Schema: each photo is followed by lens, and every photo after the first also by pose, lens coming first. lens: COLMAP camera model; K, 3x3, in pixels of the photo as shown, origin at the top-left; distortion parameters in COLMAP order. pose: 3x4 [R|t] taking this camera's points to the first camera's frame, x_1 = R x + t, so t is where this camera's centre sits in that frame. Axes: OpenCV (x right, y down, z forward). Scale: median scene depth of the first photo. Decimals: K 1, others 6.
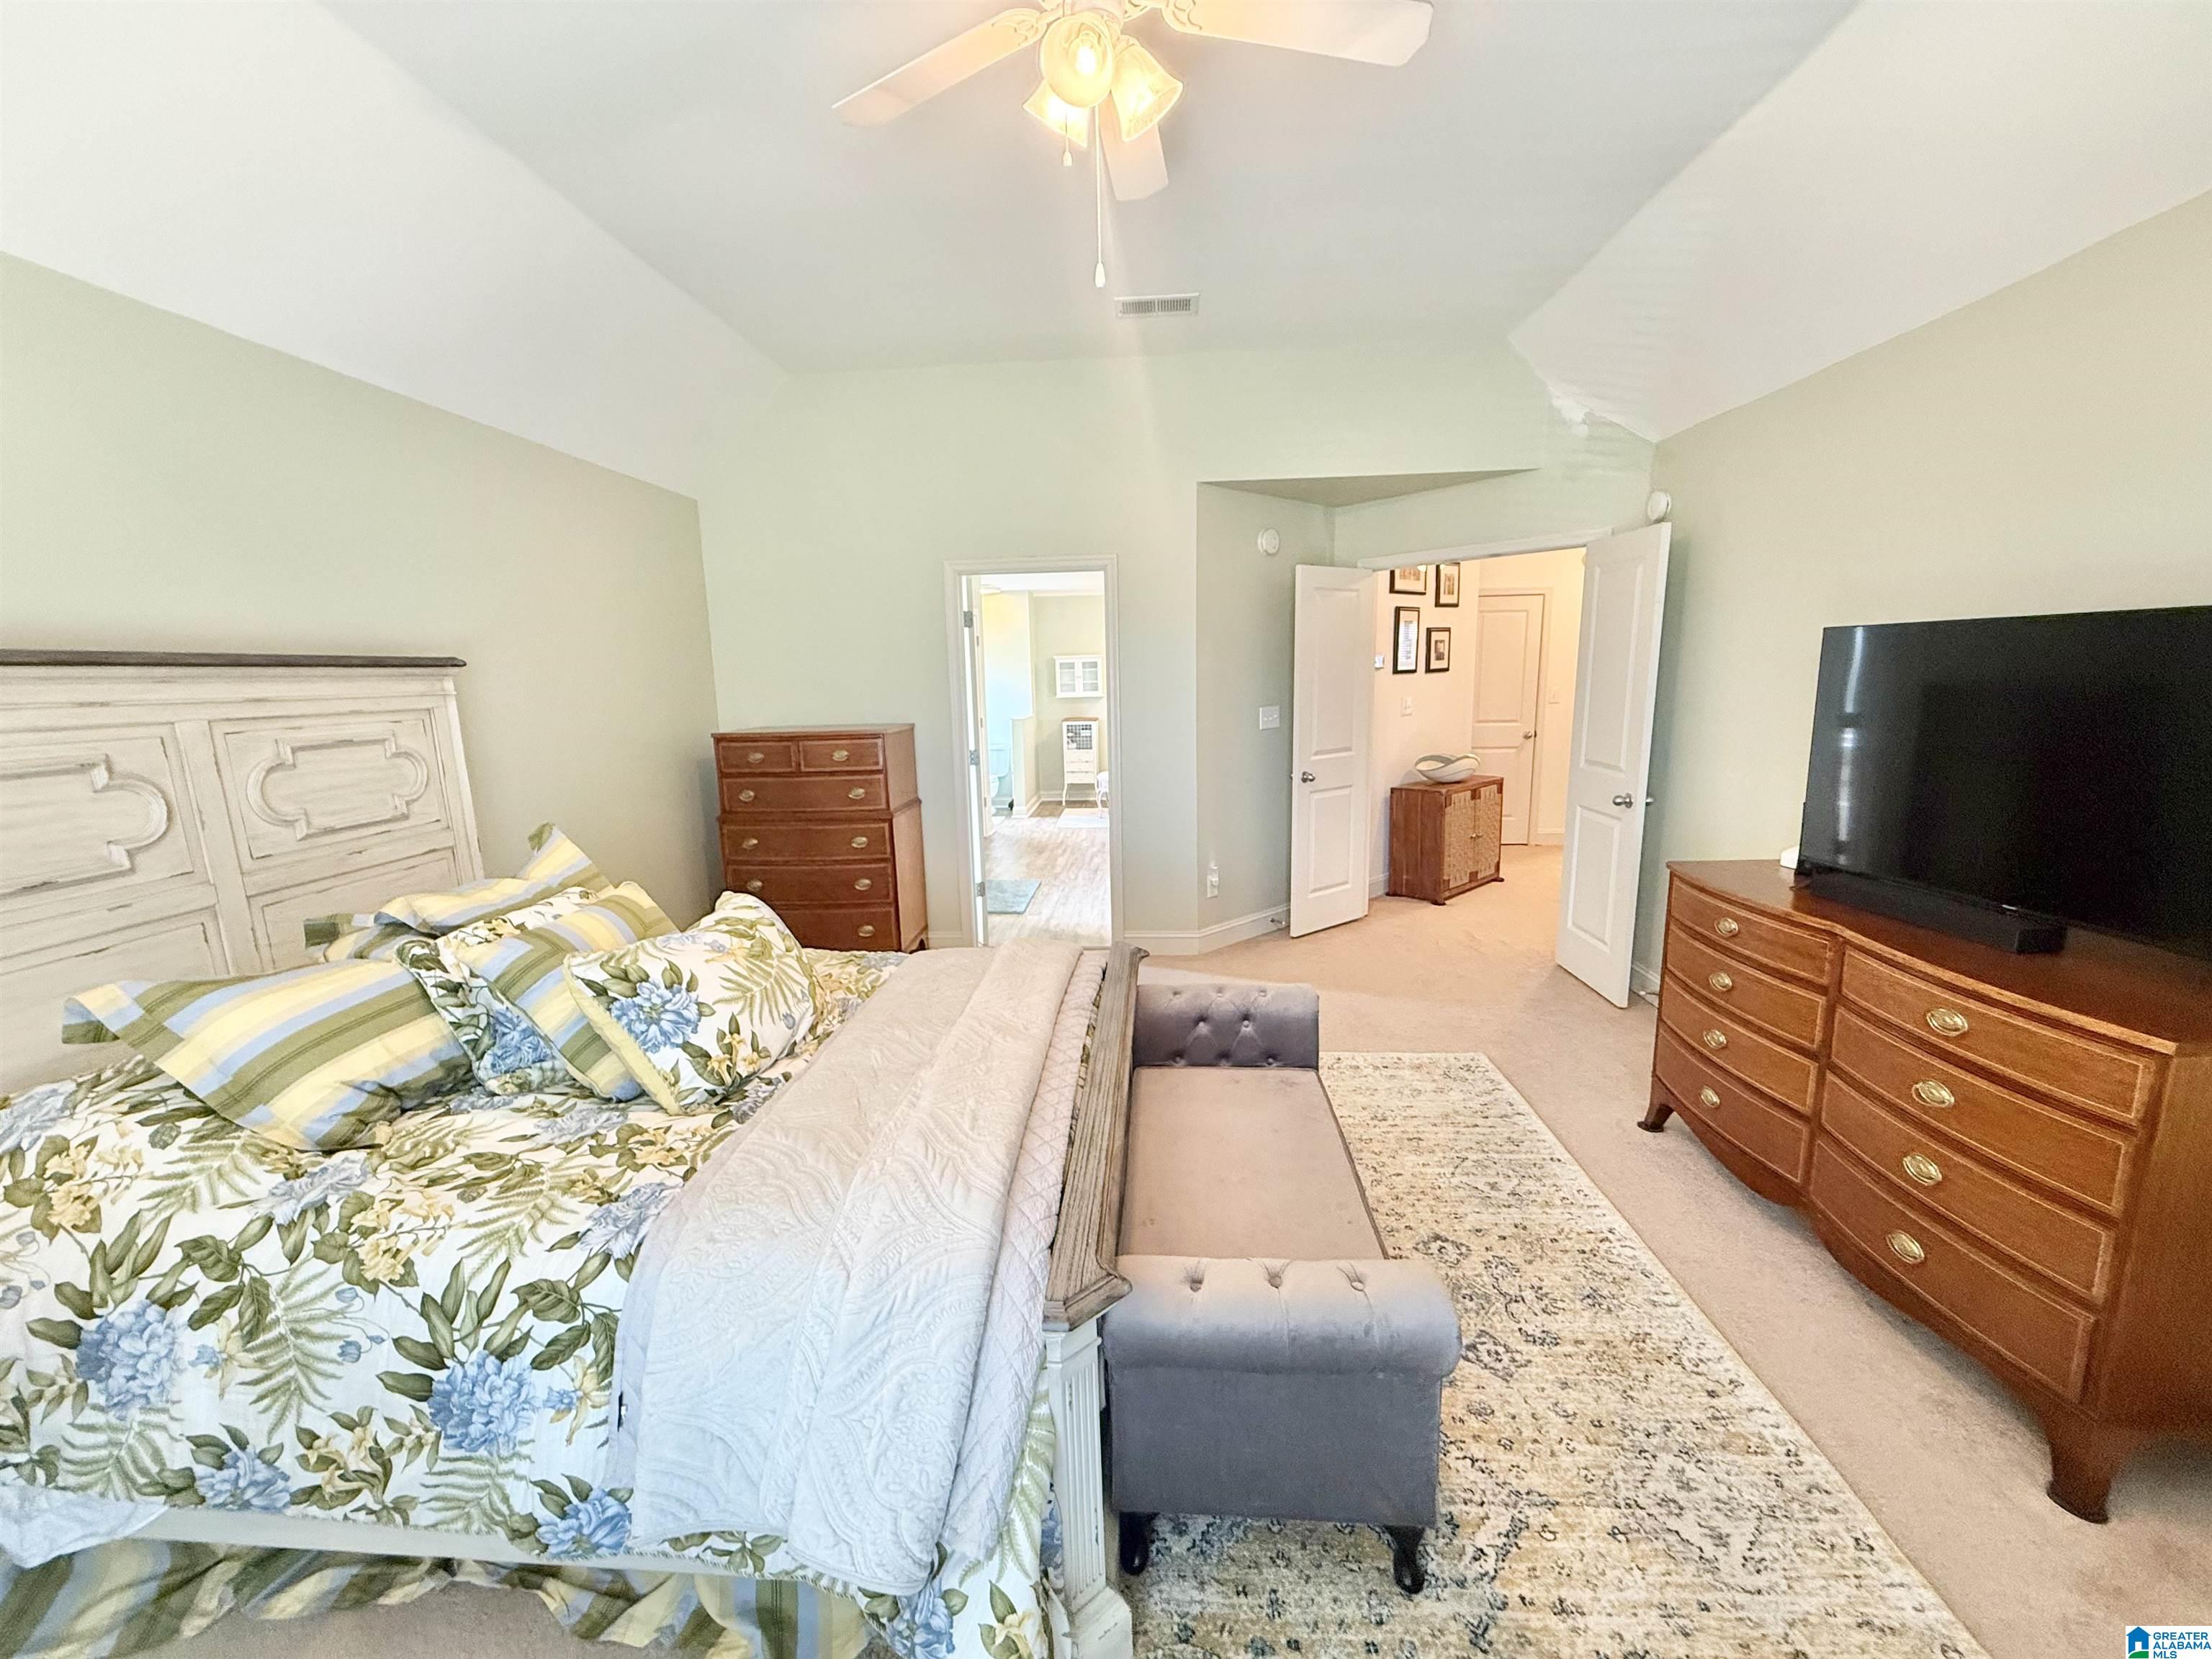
lens RADIAL K [[888.3, 0, 1105.6], [0, 888.3, 833.2], [0, 0, 1]] dist [0.001675, -0.000064]
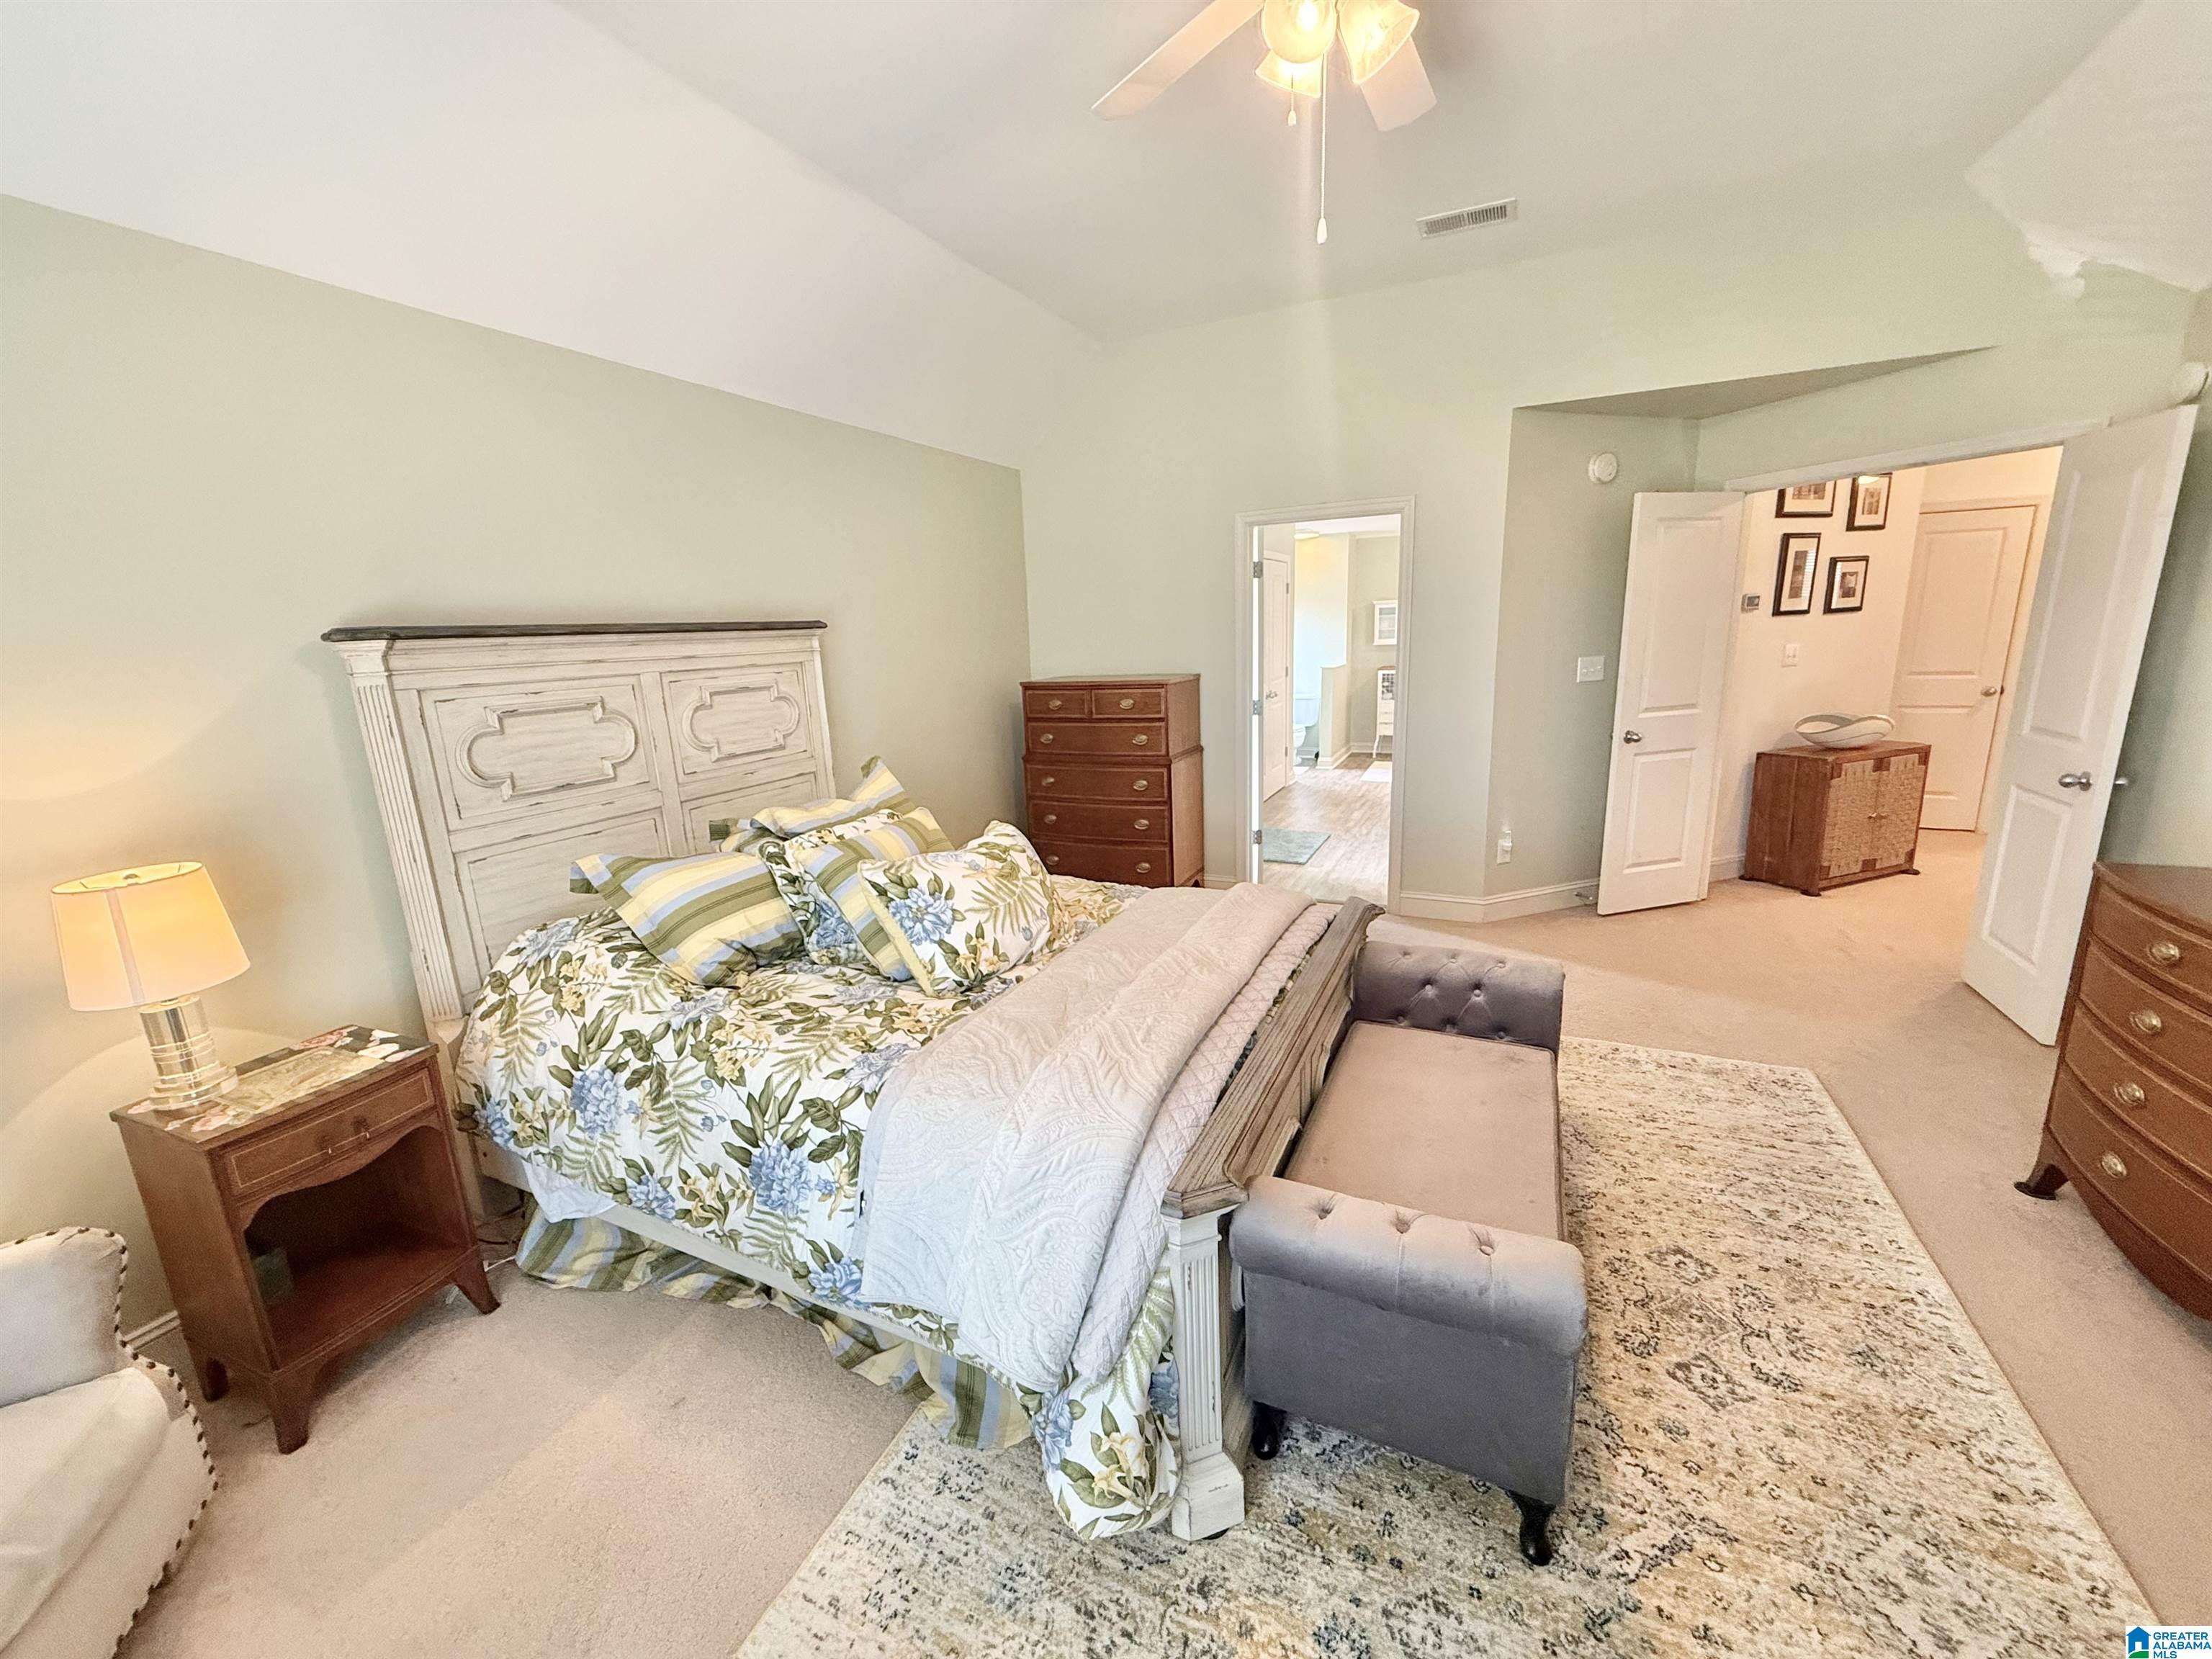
lens RADIAL K [[888.3, 0, 1099.9], [0, 888.3, 836.5], [0, 0, 1]] dist [0.001675, -0.000064]
pose [[0.930818, 0.071366, -0.358448, 0.154297], [-0.048769, 0.996233, 0.071702, -0.005557], [0.362215, -0.049260, 0.930792, -0.053779]]
